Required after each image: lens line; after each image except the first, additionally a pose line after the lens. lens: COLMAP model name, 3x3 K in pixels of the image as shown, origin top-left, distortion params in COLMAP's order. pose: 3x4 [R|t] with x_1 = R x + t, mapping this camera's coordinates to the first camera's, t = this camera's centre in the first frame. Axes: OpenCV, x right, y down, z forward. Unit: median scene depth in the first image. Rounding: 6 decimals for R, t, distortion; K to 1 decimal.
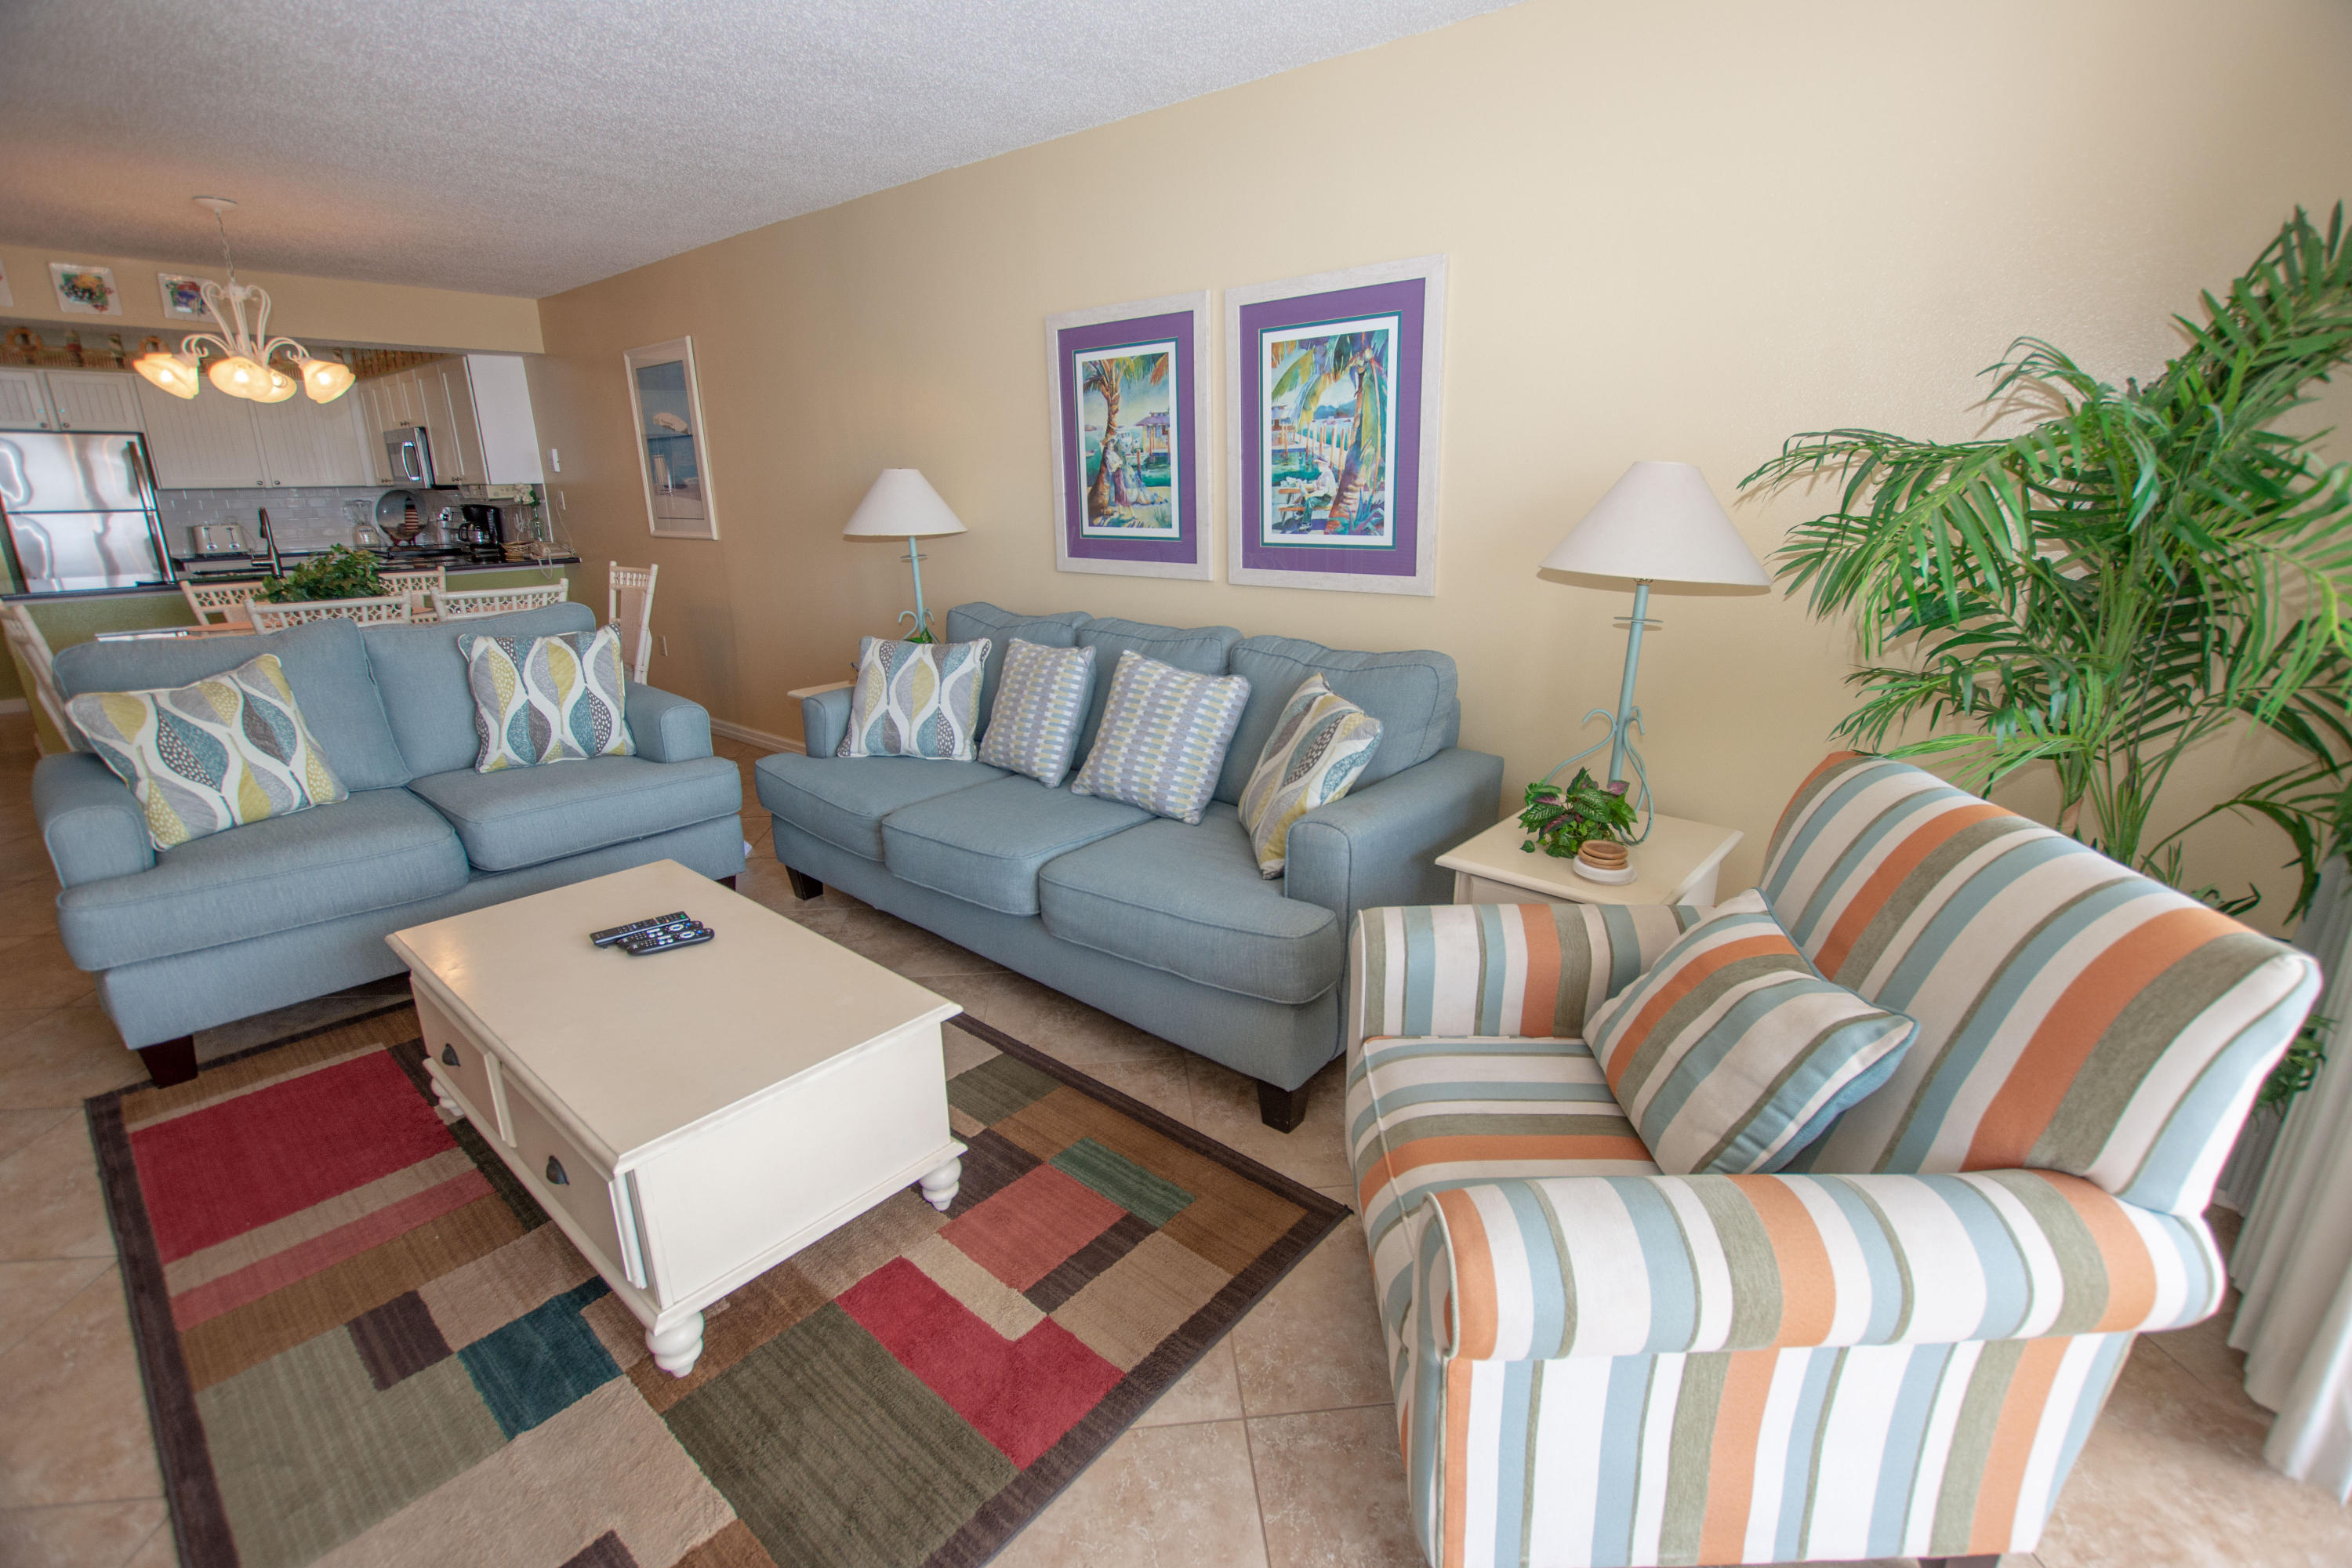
lens RADIAL K [[1040.1, 0, 1186.6], [0, 1040.1, 772.1], [0, 0, 1]] dist [-0.036127, 0.007286]
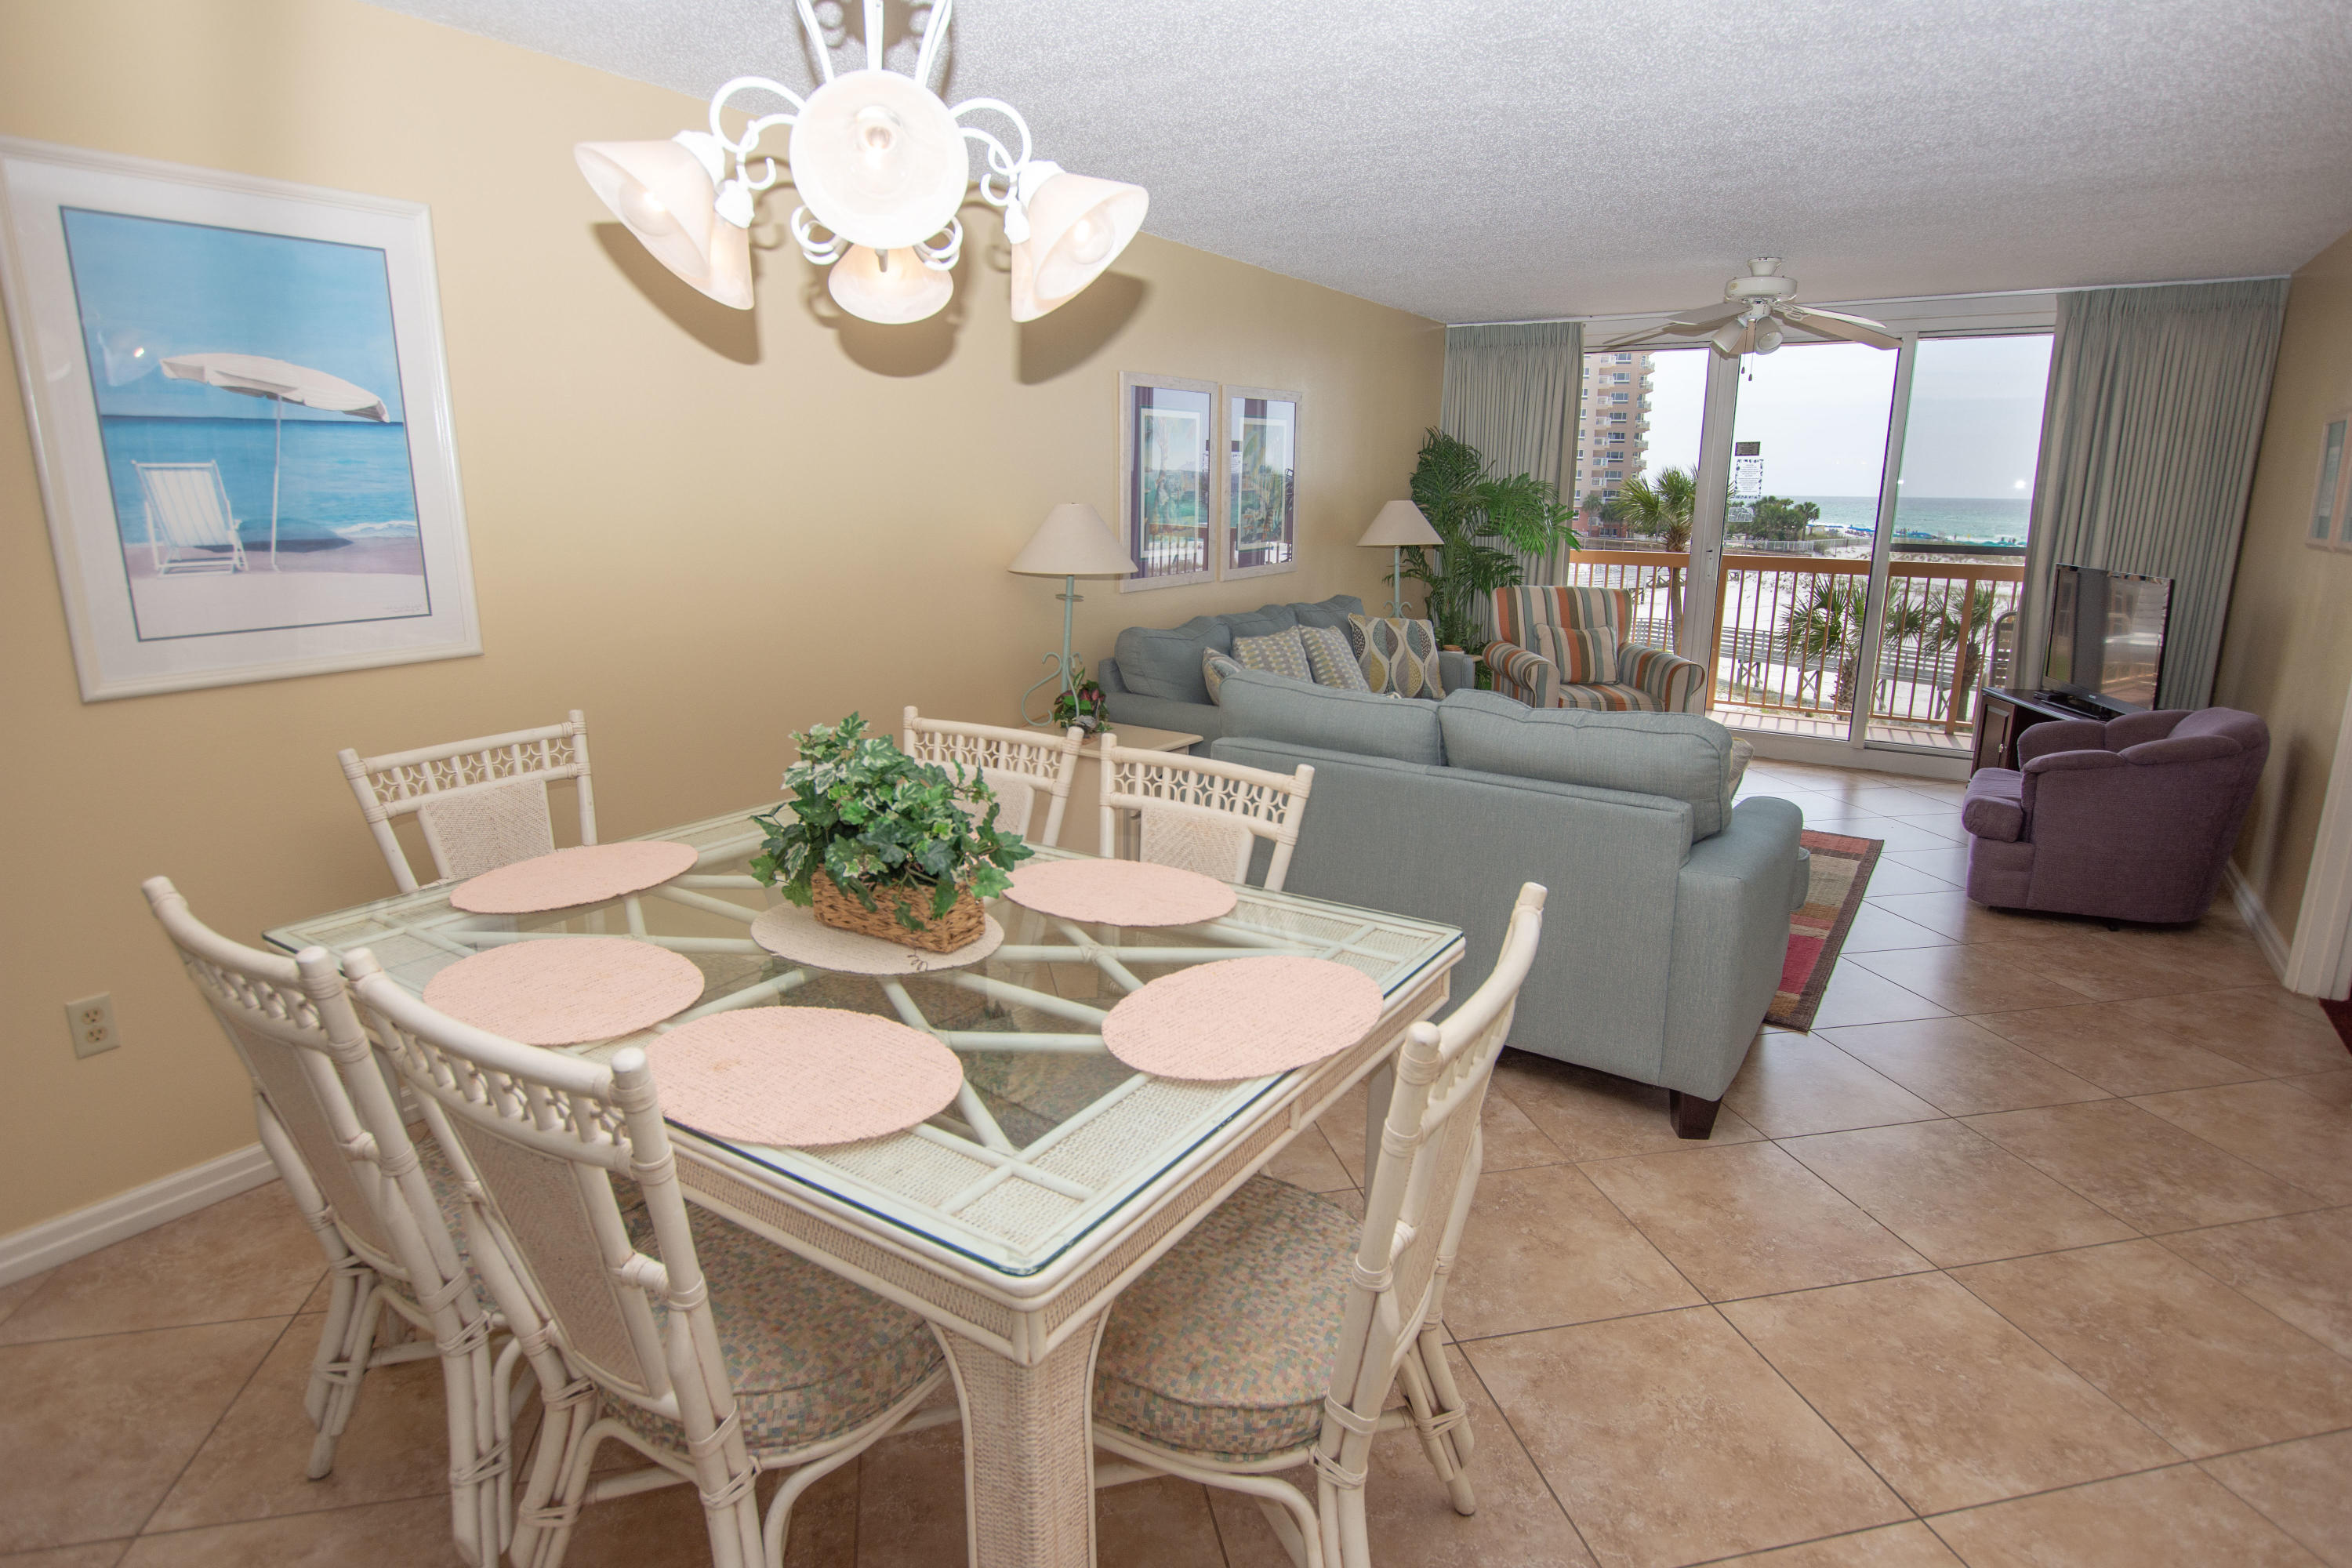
lens RADIAL K [[1265.9, 0, 1197.2], [0, 1265.9, 786.8], [0, 0, 1]] dist [-0.016167, 0.003319]
pose [[-0.140273, -0.228442, 0.963399, -1.857946], [0.262665, 0.929570, 0.258664, -0.412599], [-0.954636, 0.289335, -0.070390, 1.343203]]
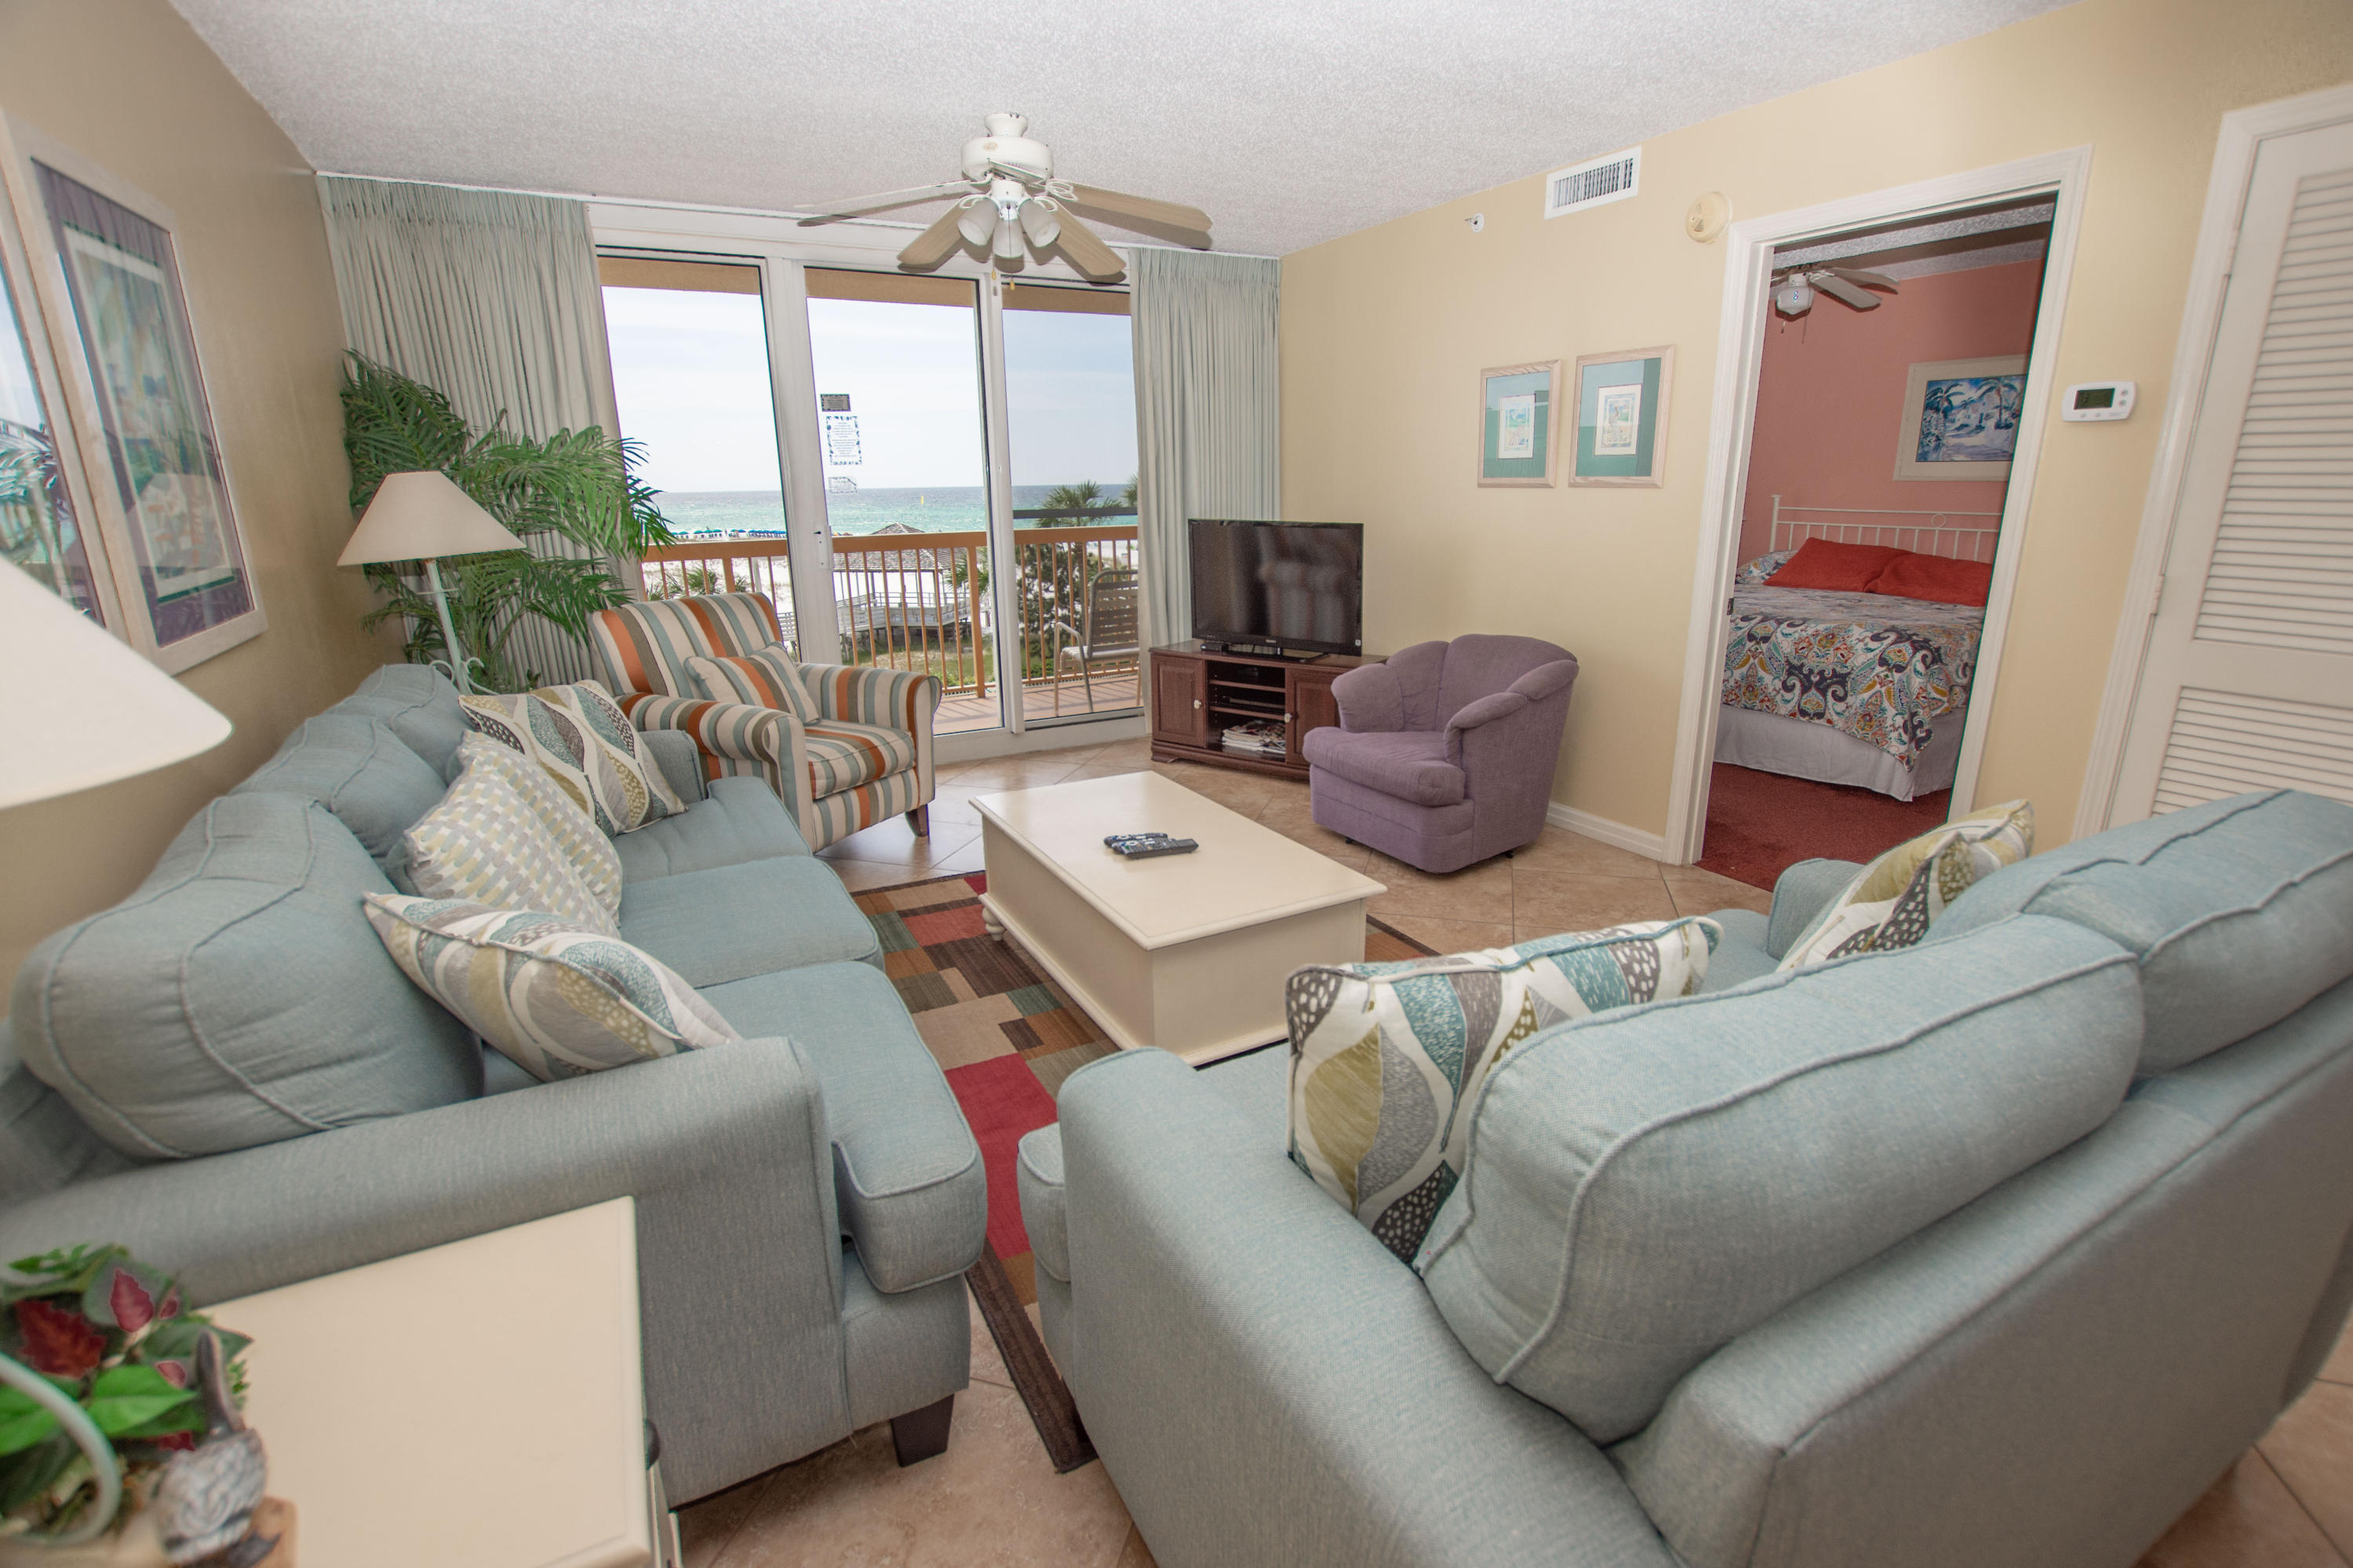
lens RADIAL K [[1040.4, 0, 1186.3], [0, 1040.4, 782.6], [0, 0, 1]] dist [-0.036127, 0.007286]
pose [[-0.934514, -0.082668, 0.346194, -0.689378], [0.113972, 0.851936, 0.511092, -0.367873], [-0.337186, 0.517079, -0.786724, 1.354311]]
